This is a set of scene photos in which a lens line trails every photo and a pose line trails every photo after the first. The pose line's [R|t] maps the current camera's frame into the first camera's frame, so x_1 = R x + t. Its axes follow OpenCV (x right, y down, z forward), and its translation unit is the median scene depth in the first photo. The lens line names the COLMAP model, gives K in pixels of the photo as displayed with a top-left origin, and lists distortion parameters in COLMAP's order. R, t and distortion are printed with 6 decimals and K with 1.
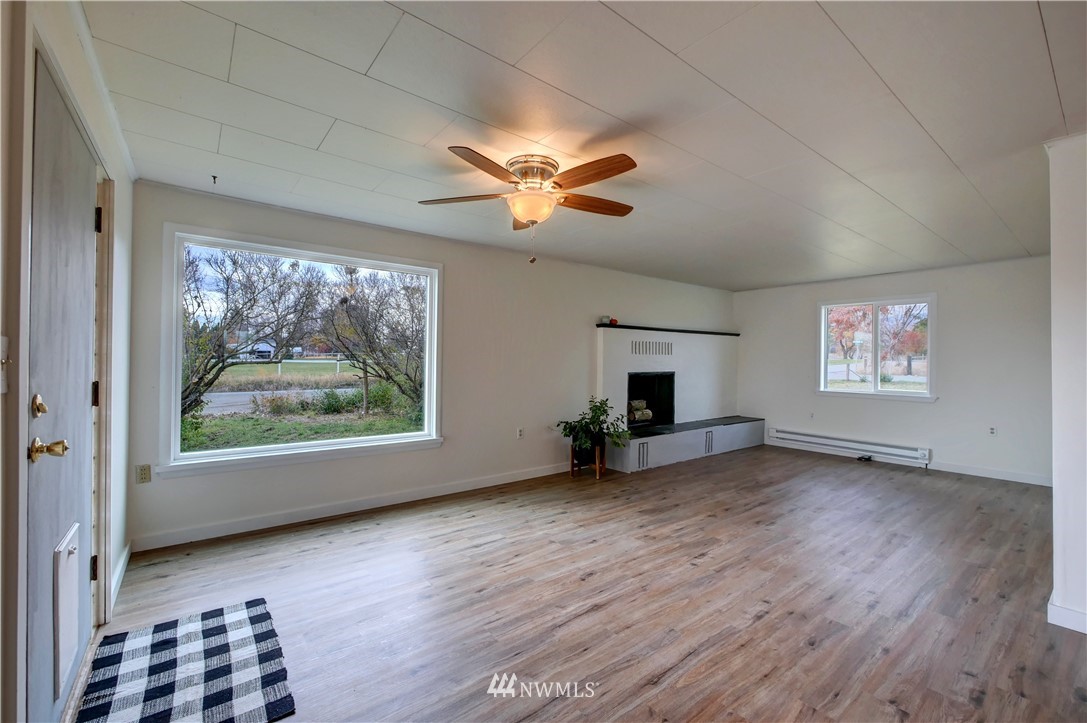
lens RADIAL K [[452.1, 0, 540.3], [0, 452.1, 358.2], [0, 0, 1]] dist [-0.008212, -0.000008]
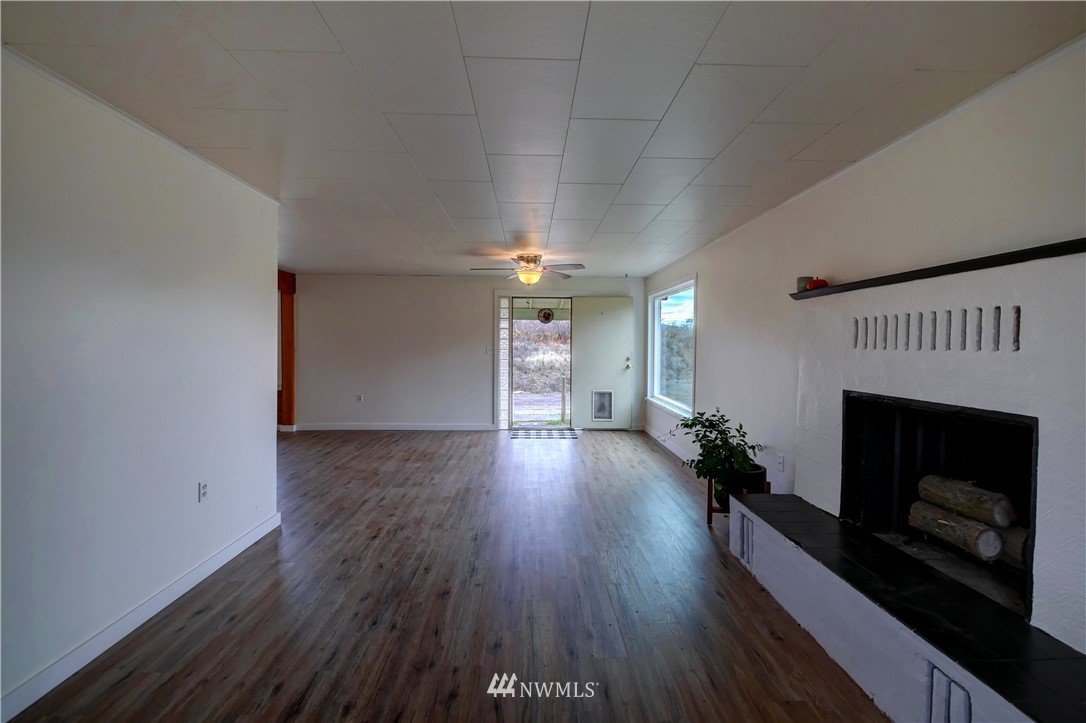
lens RADIAL K [[449.5, 0, 546.8], [0, 449.5, 362.1], [0, 0, 1]] dist [-0.013372, 0.001633]
pose [[-0.576360, 0.019926, -0.816953, 1.031366], [-0.012778, 0.999361, 0.033390, -0.010281], [0.817096, 0.029684, -0.575737, 1.451424]]
